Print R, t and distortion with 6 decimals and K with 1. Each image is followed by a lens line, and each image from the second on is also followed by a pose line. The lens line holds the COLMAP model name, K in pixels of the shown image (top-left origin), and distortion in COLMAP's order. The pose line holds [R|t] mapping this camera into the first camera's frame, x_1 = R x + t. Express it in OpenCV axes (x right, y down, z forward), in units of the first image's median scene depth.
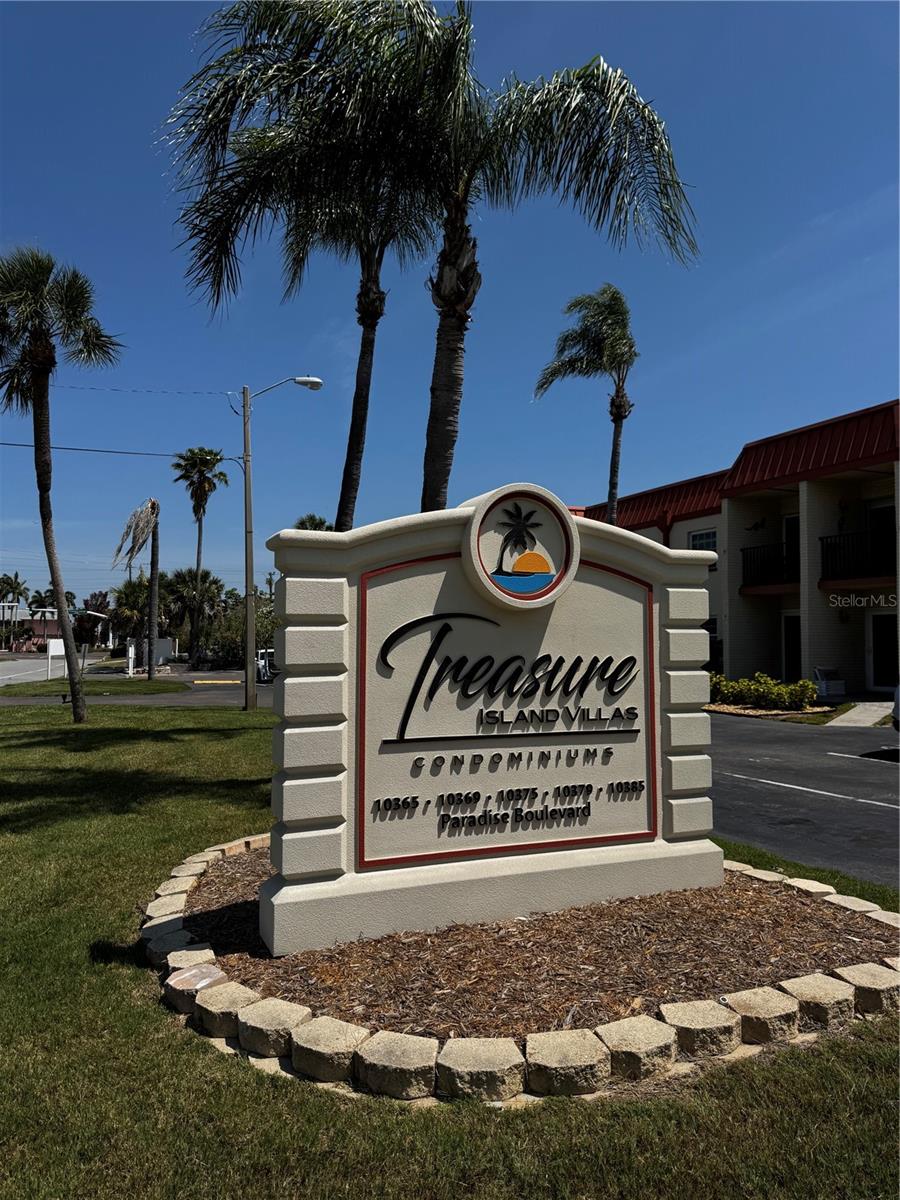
lens RADIAL K [[835.1, 0, 450.0], [0, 835.1, 600.0], [0, 0, 1]] dist [0.193871, -0.000896]
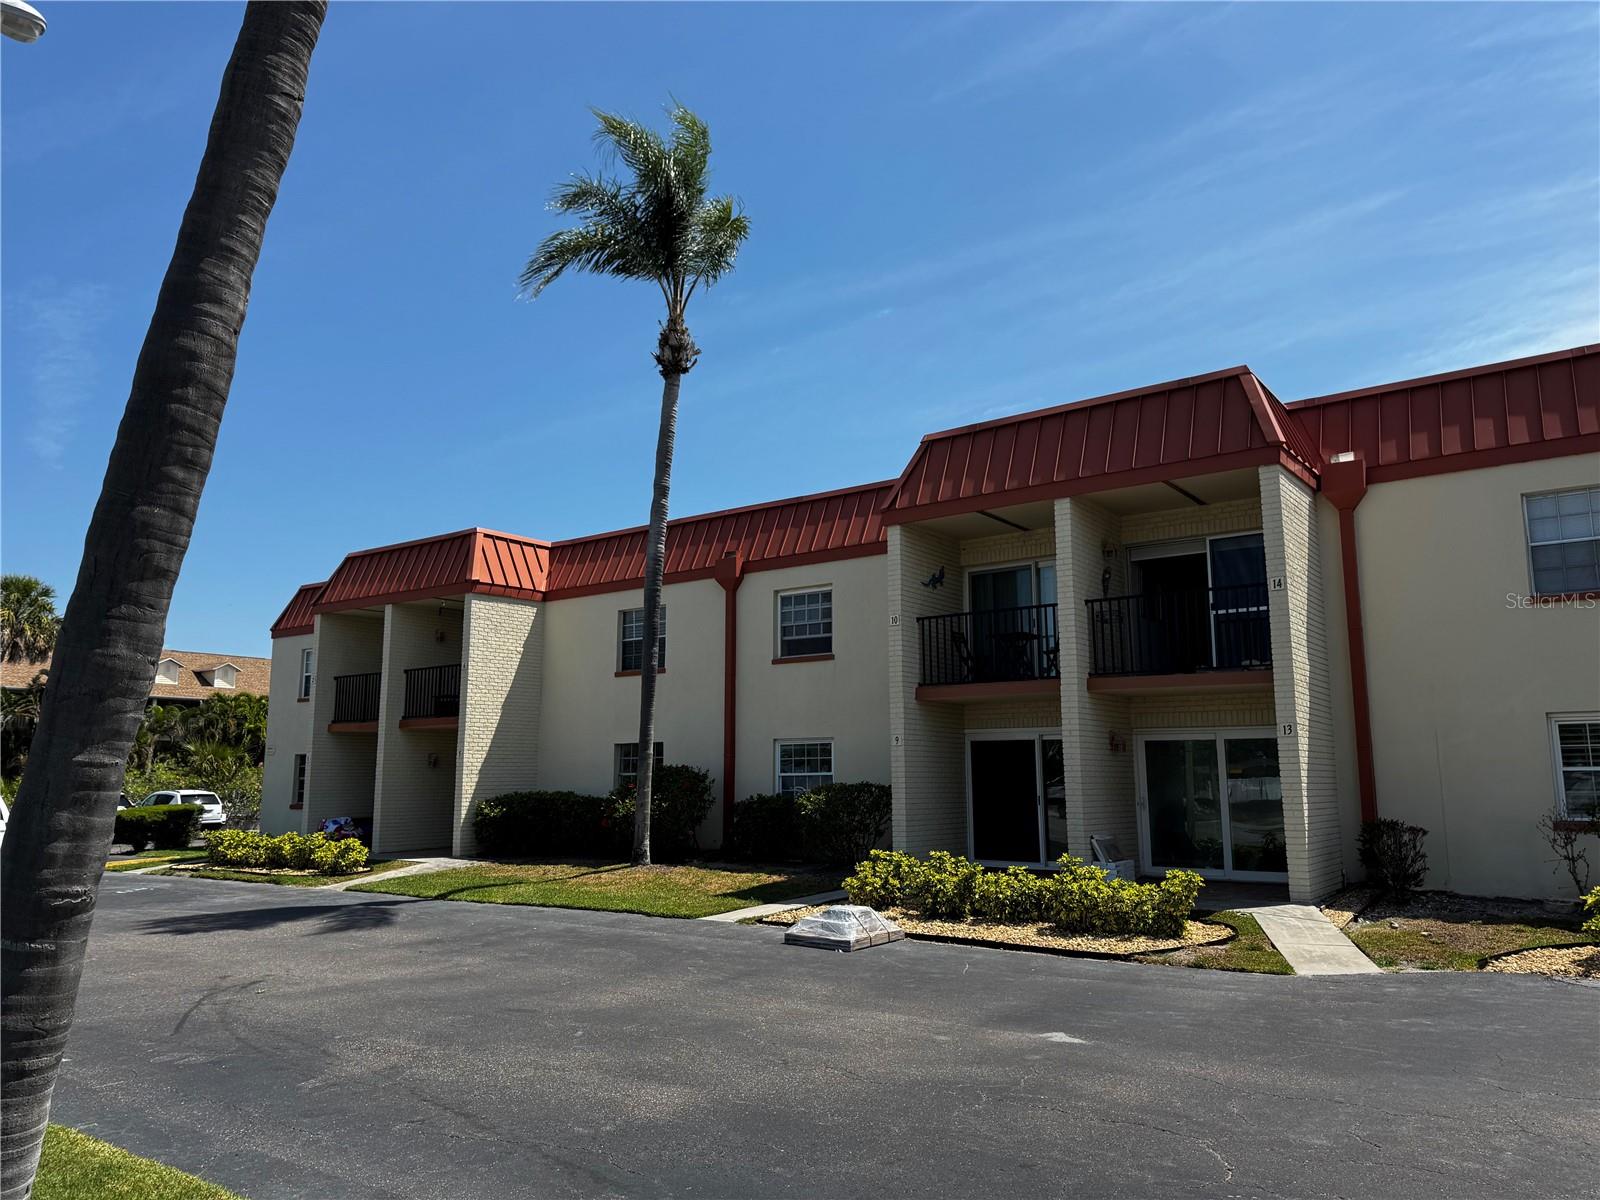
lens RADIAL K [[1113.5, 0, 800.0], [0, 1113.5, 600.0], [0, 0, 1]] dist [0.193871, -0.000896]
pose [[0.865073, 0.075567, 0.495922, -0.077596], [-0.019748, 0.992953, -0.116855, 0.013667], [-0.501257, 0.091295, 0.860469, 0.363271]]
